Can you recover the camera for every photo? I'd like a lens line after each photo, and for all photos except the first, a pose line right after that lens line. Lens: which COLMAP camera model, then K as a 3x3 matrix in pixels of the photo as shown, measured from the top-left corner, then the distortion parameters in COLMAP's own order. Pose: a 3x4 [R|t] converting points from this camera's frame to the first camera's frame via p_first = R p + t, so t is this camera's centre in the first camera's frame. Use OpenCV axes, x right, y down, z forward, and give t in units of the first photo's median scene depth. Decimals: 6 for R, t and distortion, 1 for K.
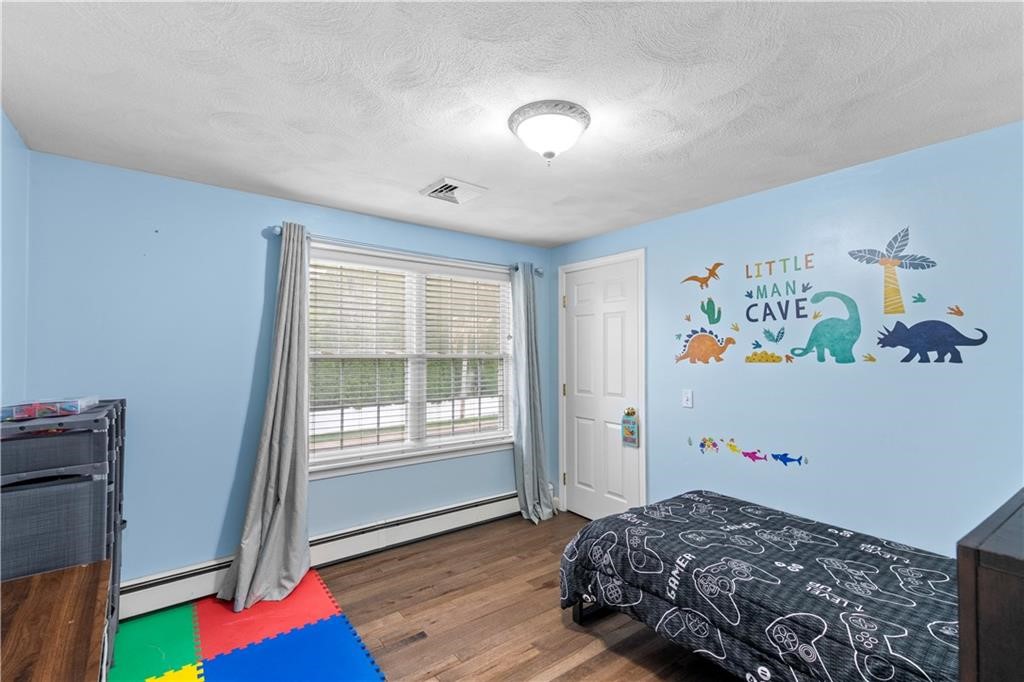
lens RADIAL K [[448.3, 0, 505.8], [0, 448.3, 343.8], [0, 0, 1]] dist [0.038321, -0.003841]
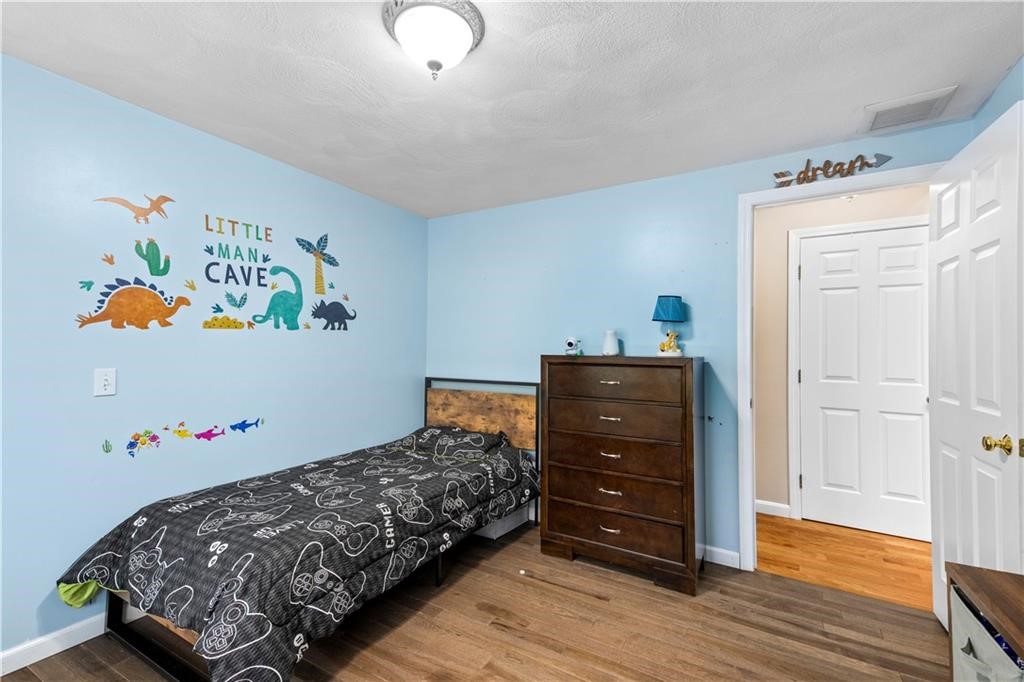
lens RADIAL K [[445.5, 0, 507.4], [0, 445.5, 341.3], [0, 0, 1]] dist [0.017545, 0.000327]
pose [[-0.389339, 0.002837, 0.921090, -0.509316], [-0.024730, 0.999603, -0.013532, 0.067749], [-0.920762, -0.028047, -0.389114, 0.861251]]
